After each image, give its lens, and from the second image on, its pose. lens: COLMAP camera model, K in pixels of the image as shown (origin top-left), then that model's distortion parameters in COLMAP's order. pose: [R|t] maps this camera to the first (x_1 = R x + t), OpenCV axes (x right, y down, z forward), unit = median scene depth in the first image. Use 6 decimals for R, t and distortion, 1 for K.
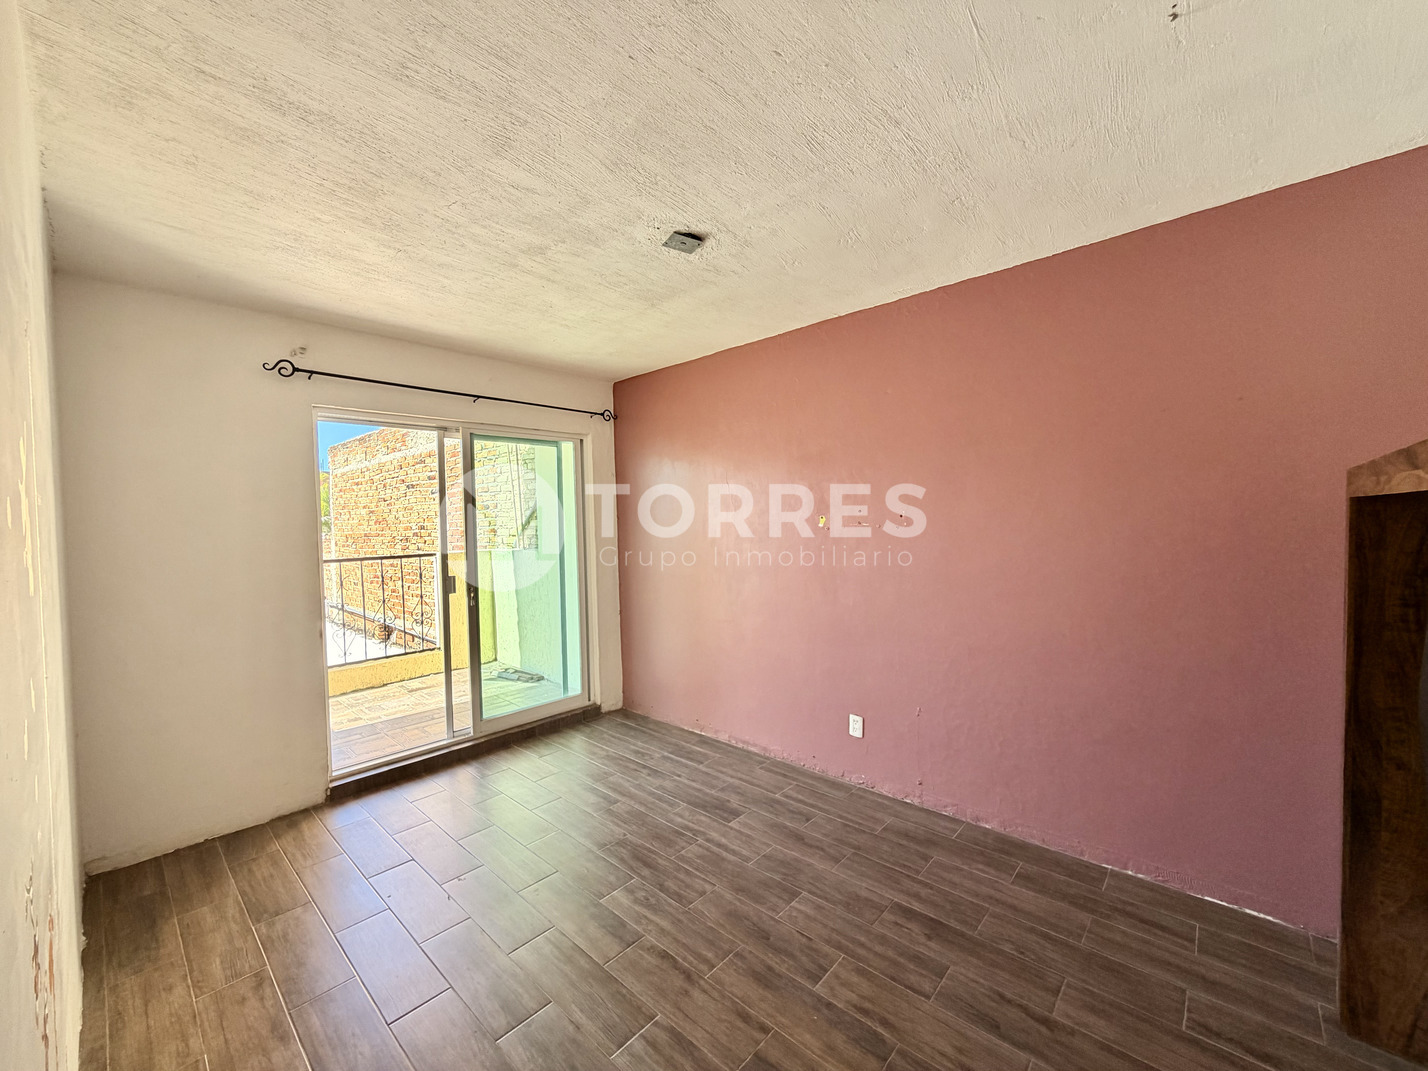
lens RADIAL K [[570.8, 0, 717.4], [0, 570.8, 534.0], [0, 0, 1]] dist [-0.001012, 0.000069]
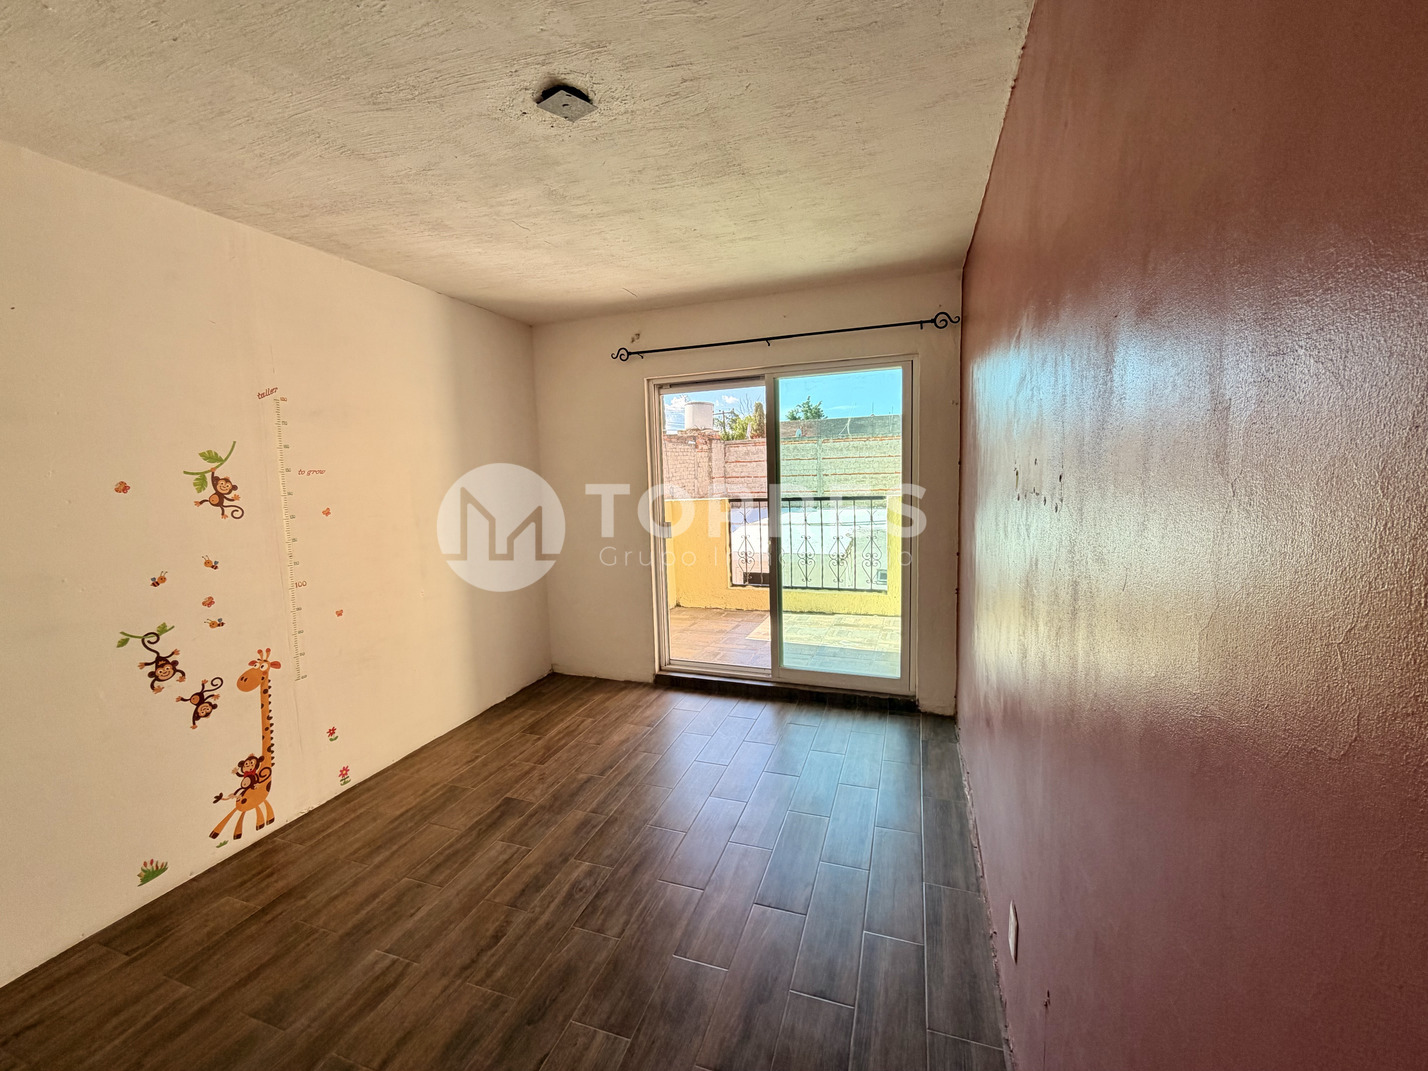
lens RADIAL K [[570.8, 0, 717.4], [0, 570.8, 534.0], [0, 0, 1]] dist [-0.001012, 0.000069]
pose [[0.395953, 0.111259, -0.911506, 0.568315], [-0.002547, 0.992762, 0.120071, -0.037364], [0.918267, -0.045221, 0.393370, 0.655102]]
